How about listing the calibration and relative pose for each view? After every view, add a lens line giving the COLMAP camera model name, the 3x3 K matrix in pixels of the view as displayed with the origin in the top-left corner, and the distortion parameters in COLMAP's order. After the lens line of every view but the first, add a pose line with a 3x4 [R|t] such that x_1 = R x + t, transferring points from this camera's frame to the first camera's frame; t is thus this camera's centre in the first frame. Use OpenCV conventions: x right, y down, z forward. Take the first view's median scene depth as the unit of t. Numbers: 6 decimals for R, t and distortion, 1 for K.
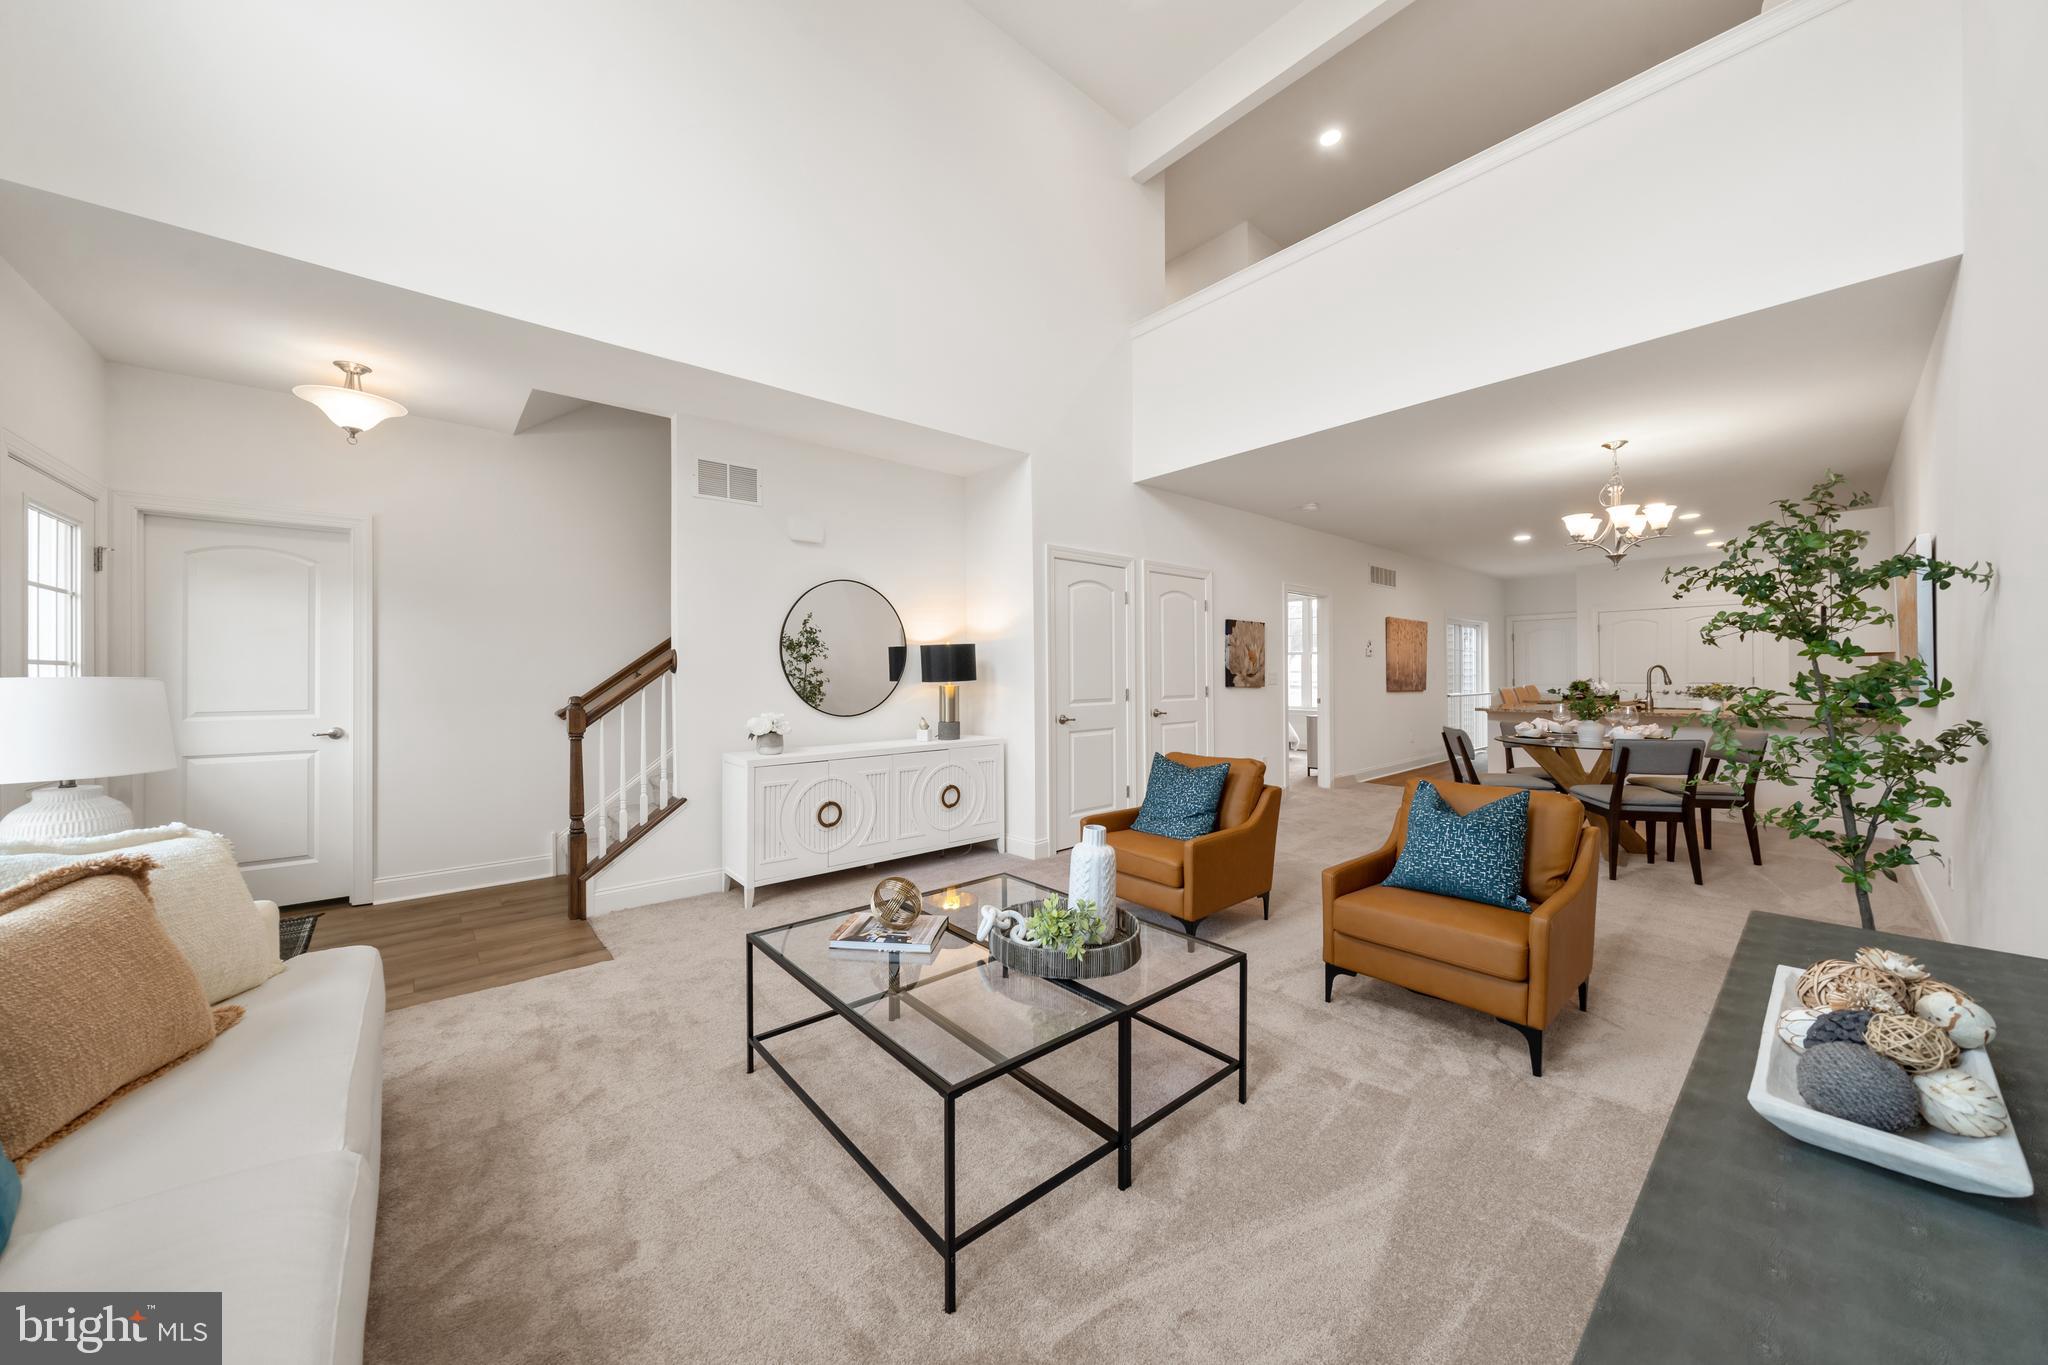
lens RADIAL K [[709.6, 0, 1029.7], [0, 709.6, 672.0], [0, 0, 1]] dist [-0.000024, -0.000024]
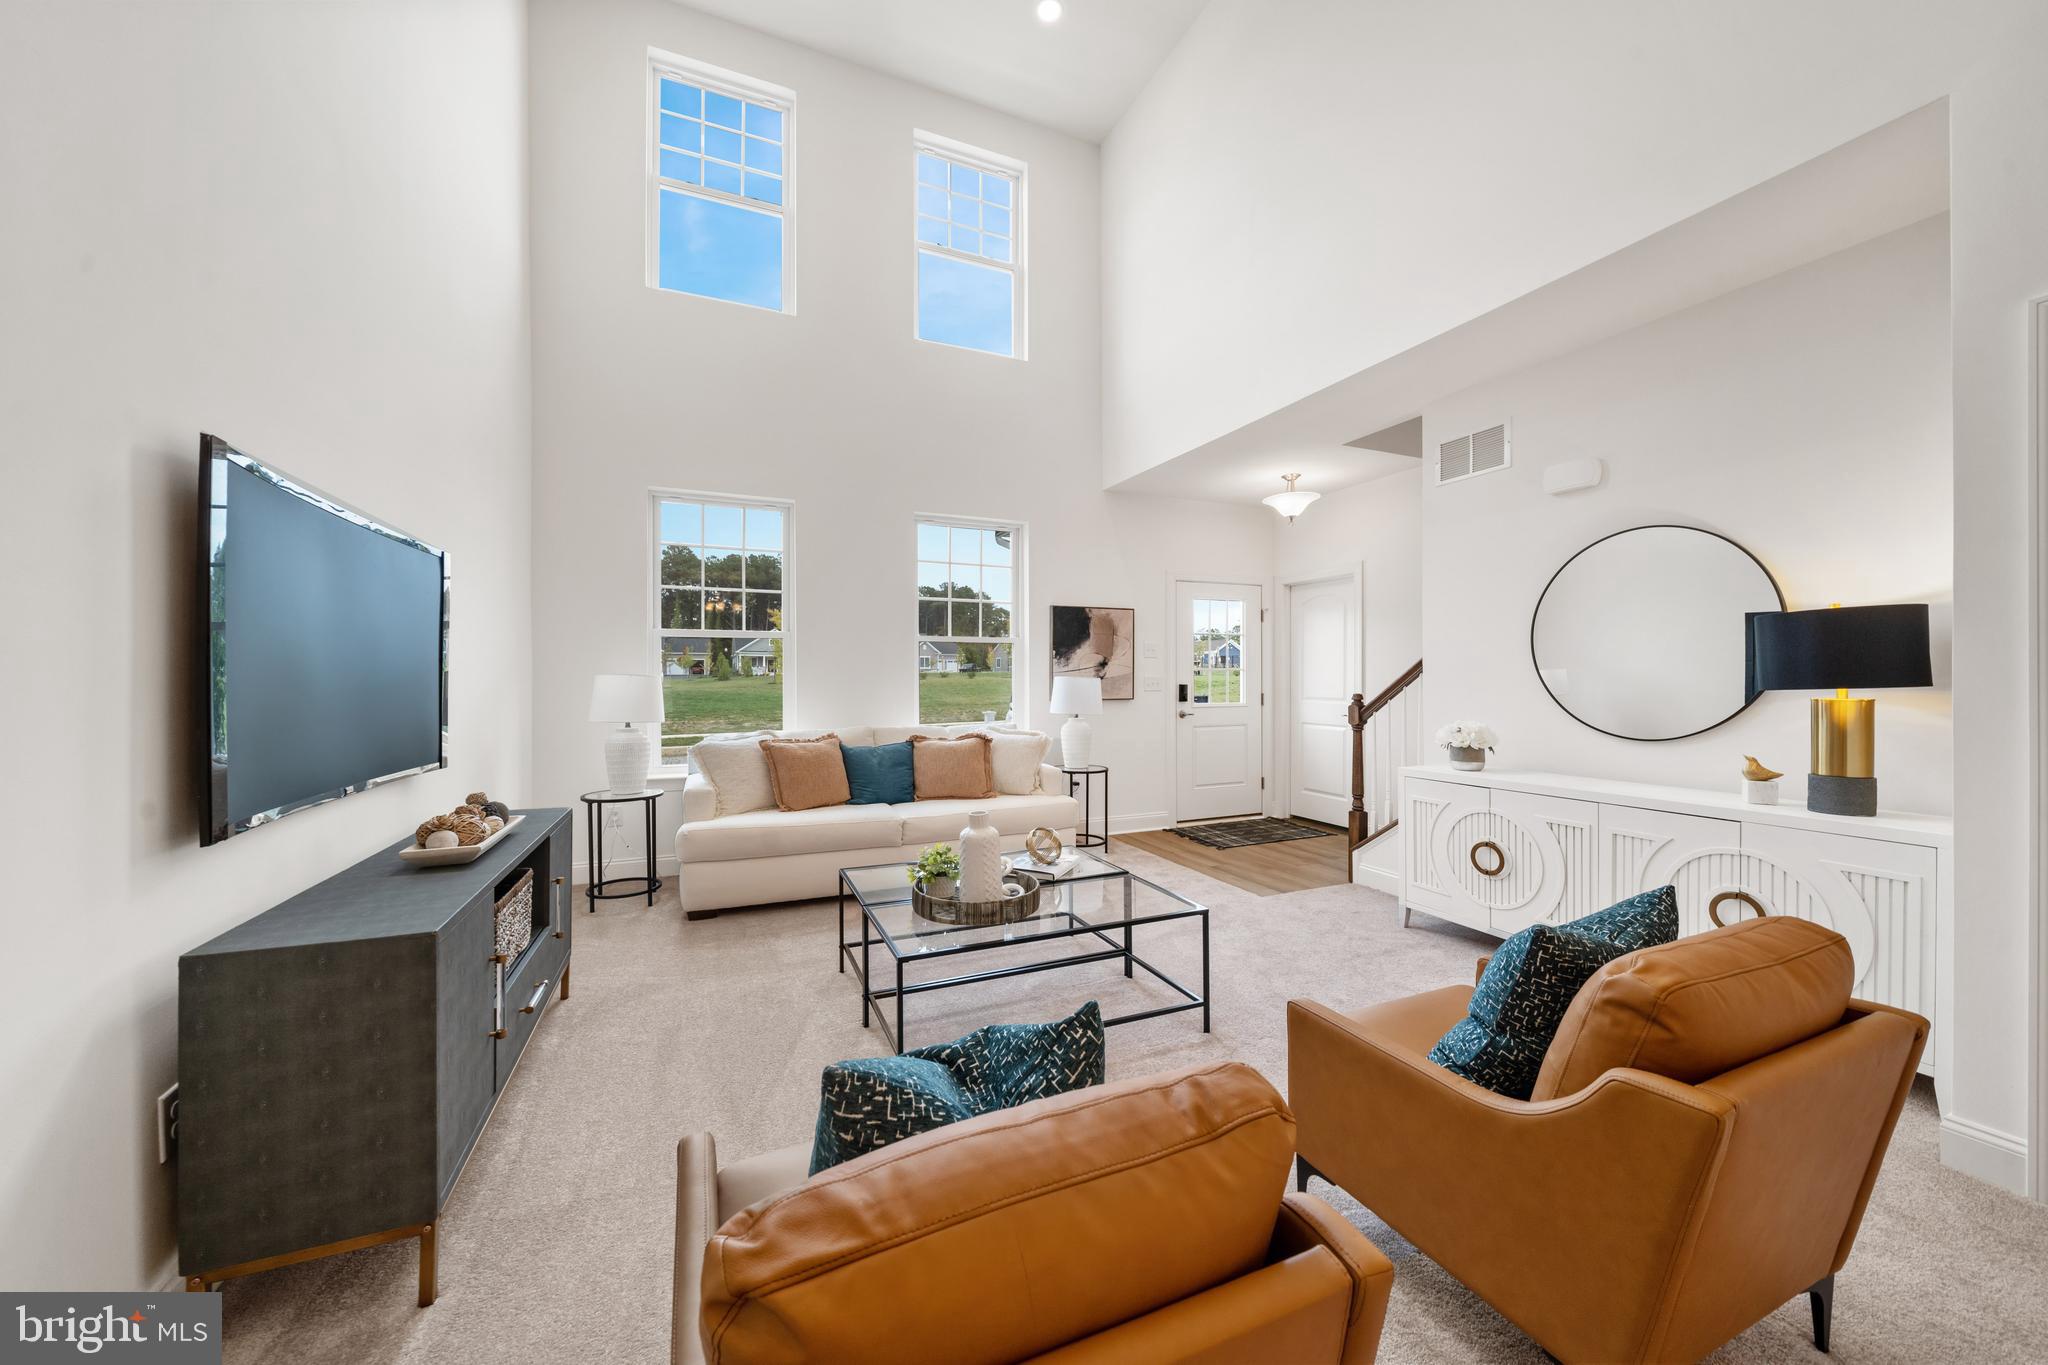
lens RADIAL K [[730.0, 0, 1020.4], [0, 730.0, 675.2], [0, 0, 1]] dist [-0.003125, -0.000030]
pose [[-0.317235, 0.005058, -0.948334, 0.650908], [0.013386, 0.999910, 0.000856, -0.004466], [0.948253, -0.012423, -0.317274, 0.815244]]
